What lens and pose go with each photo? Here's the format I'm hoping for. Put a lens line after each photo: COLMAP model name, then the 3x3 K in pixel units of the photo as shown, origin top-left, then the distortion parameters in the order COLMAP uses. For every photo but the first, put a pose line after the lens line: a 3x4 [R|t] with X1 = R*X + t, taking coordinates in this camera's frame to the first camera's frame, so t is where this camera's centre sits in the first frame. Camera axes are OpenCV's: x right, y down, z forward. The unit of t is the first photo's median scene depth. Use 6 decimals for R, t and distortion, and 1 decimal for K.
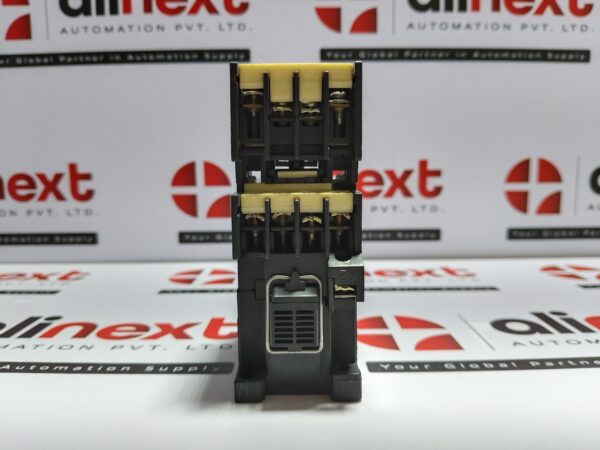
lens RADIAL K [[473.4, 0, 298.7], [0, 473.4, 223.8], [0, 0, 1]] dist [0.000733, -0.086157]
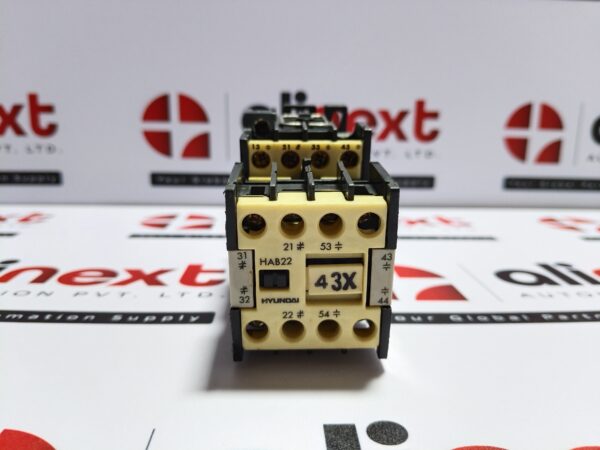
lens RADIAL K [[479.8, 0, 300.0], [0, 479.8, 225.0], [0, 0, 1]] dist [-0.008637, -0.090187]
pose [[0.998566, 0.018392, 0.050275, -0.014314], [-0.023257, 0.994918, 0.097963, 0.023071], [-0.048217, -0.098991, 0.993919, 0.068157]]
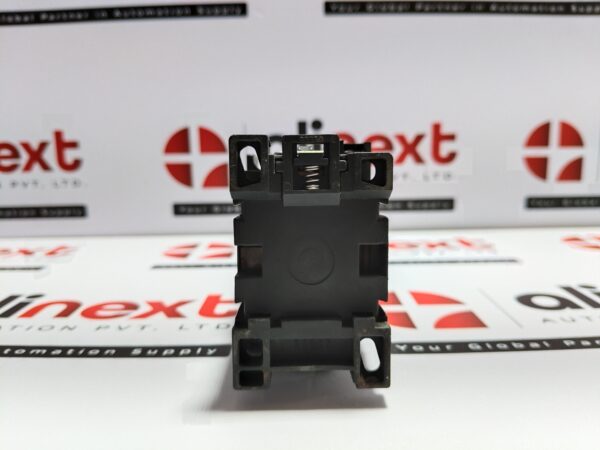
lens RADIAL K [[479.8, 0, 300.0], [0, 479.8, 225.0], [0, 0, 1]] dist [-0.008637, -0.090187]
pose [[0.999966, -0.007885, -0.002313, -0.002343], [0.007998, 0.998531, 0.053592, 0.012457], [0.001887, -0.053609, 0.998560, 0.063447]]
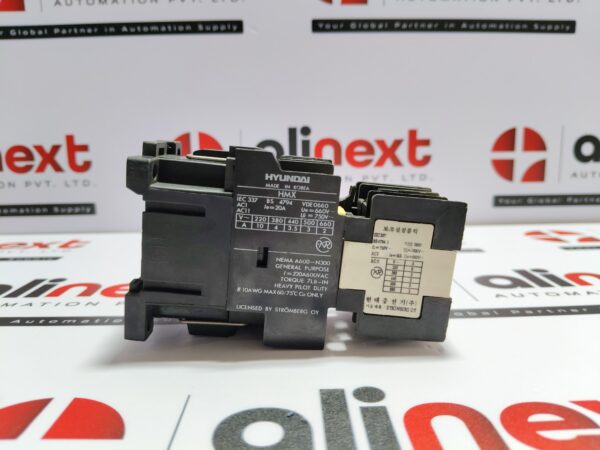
lens RADIAL K [[471.0, 0, 298.4], [0, 471.0, 222.5], [0, 0, 1]] dist [0.006984, -0.087431]
pose [[0.999839, -0.008327, 0.015866, -0.003660], [0.007677, 0.999148, 0.040560, 0.025863], [-0.016190, -0.040432, 0.999051, -0.030202]]
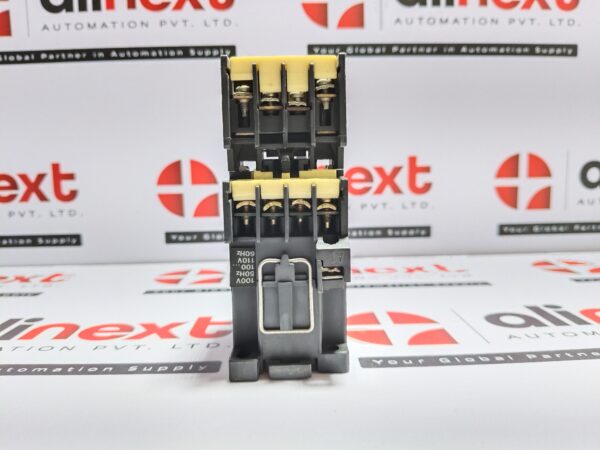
lens RADIAL K [[473.4, 0, 298.7], [0, 473.4, 223.8], [0, 0, 1]] dist [0.000733, -0.086157]
pose [[0.999689, -0.012444, 0.021589, 0.001765], [0.012650, 0.999876, -0.009429, 0.014515], [-0.021469, 0.009699, 0.999722, 0.018575]]
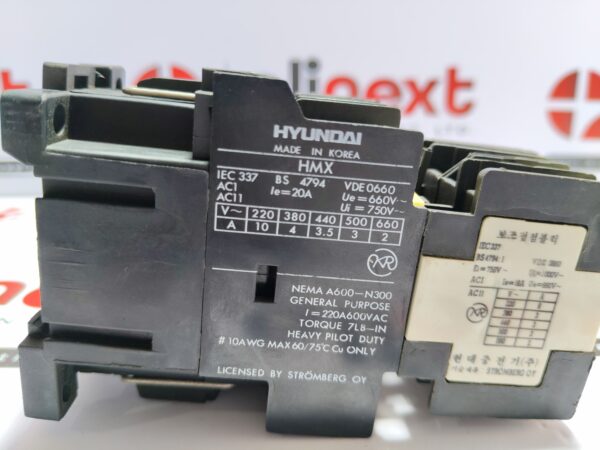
lens RADIAL K [[488.7, 0, 300.0], [0, 488.7, 225.0], [0, 0, 1]] dist [0.037192, -0.270724]
pose [[0.999217, -0.001244, 0.039540, -0.024701], [-0.004508, 0.989417, 0.145028, 0.010372], [-0.039302, -0.145093, 0.988637, 0.187129]]
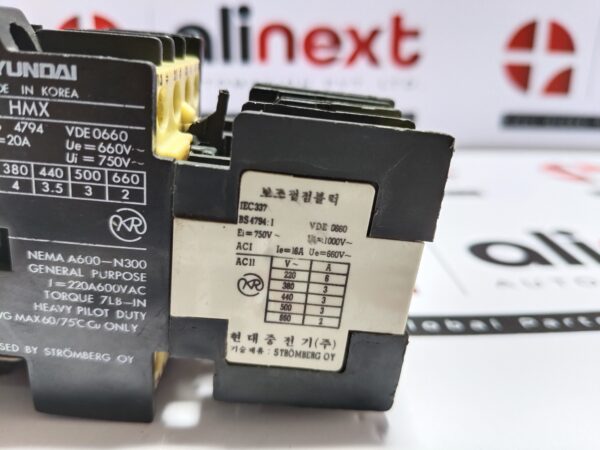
lens RADIAL K [[493.7, 0, 306.8], [0, 493.7, 226.9], [0, 0, 1]] dist [0.064522, -0.269559]
pose [[0.998720, 0.003191, 0.050485, 0.097024], [-0.014331, 0.974969, 0.221878, 0.018508], [-0.048513, -0.222317, 0.973767, 0.221239]]
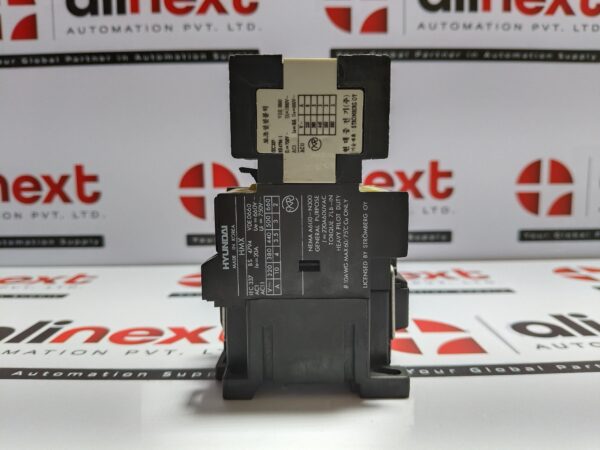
lens RADIAL K [[474.9, 0, 299.7], [0, 474.9, 223.5], [0, 0, 1]] dist [-0.008014, -0.072575]
pose [[0.999983, -0.002112, 0.005376, -0.026272], [0.002149, 0.999974, -0.006888, 0.001998], [-0.005361, 0.006899, 0.999962, 0.012367]]
